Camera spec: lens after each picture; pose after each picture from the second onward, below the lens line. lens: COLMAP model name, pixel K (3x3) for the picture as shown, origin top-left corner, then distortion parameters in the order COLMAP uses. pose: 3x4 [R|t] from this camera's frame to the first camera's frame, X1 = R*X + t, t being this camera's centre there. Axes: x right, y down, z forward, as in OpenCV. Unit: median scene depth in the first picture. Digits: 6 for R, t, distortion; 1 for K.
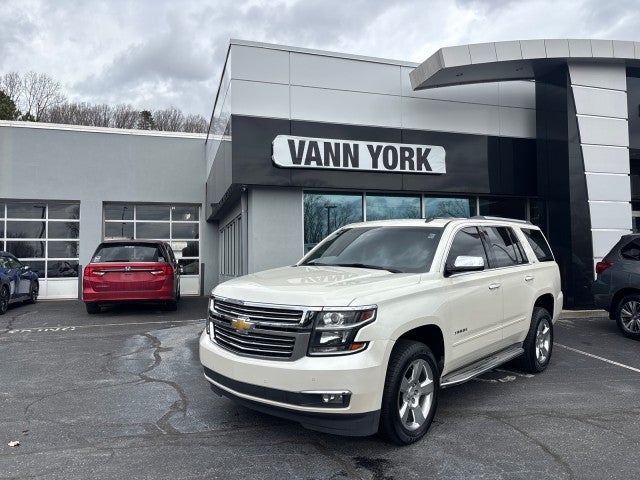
lens RADIAL K [[472.4, 0, 320.0], [0, 472.4, 240.0], [0, 0, 1]] dist [0.023227, -0.000330]
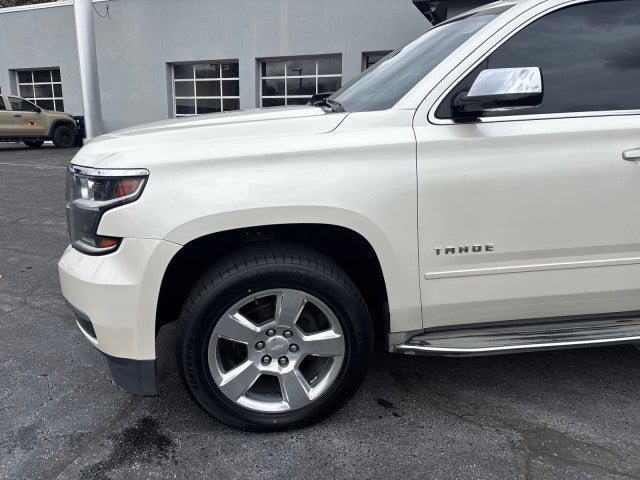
lens RADIAL K [[475.2, 0, 320.0], [0, 475.2, 240.0], [0, 0, 1]] dist [0.013611, 0.004290]
pose [[0.771611, 0.163257, -0.614788, 0.208663], [0.014306, 0.961805, 0.273363, 0.027724], [0.635934, -0.219725, 0.739803, 0.266489]]
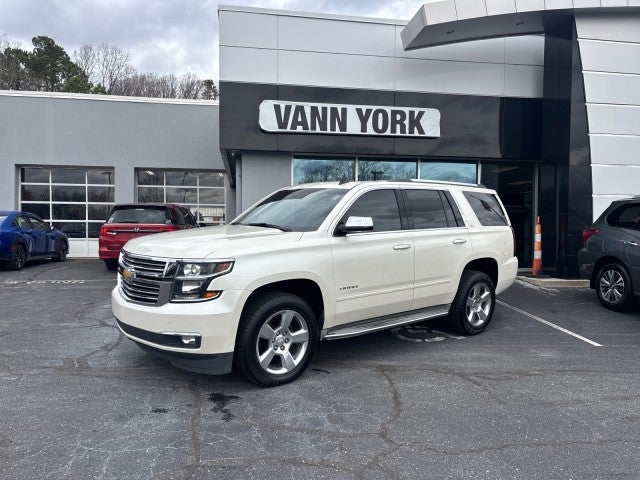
lens RADIAL K [[475.2, 0, 320.0], [0, 475.2, 240.0], [0, 0, 1]] dist [0.013611, 0.004290]
pose [[0.990899, 0.017987, -0.133399, 0.167574], [-0.009001, 0.997668, 0.067659, 0.007674], [0.134305, -0.065843, 0.988750, -0.016309]]
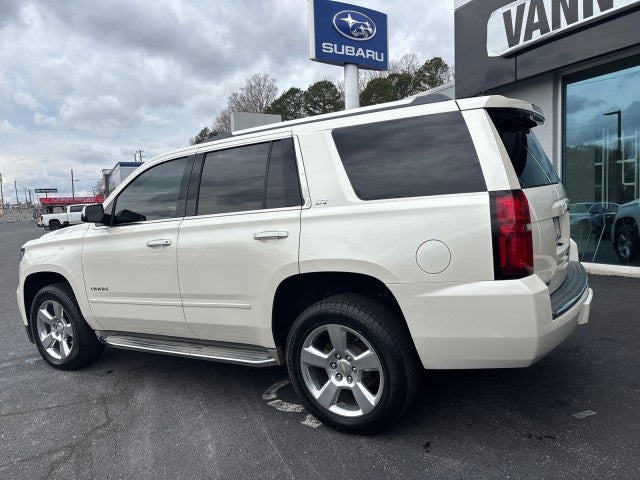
lens RADIAL K [[472.4, 0, 320.0], [0, 472.4, 240.0], [0, 0, 1]] dist [0.023227, -0.000330]
pose [[0.205459, 0.073284, -0.975918, 0.561956], [0.090557, 0.991491, 0.093519, 0.024718], [0.974467, -0.107591, 0.197075, 0.557047]]
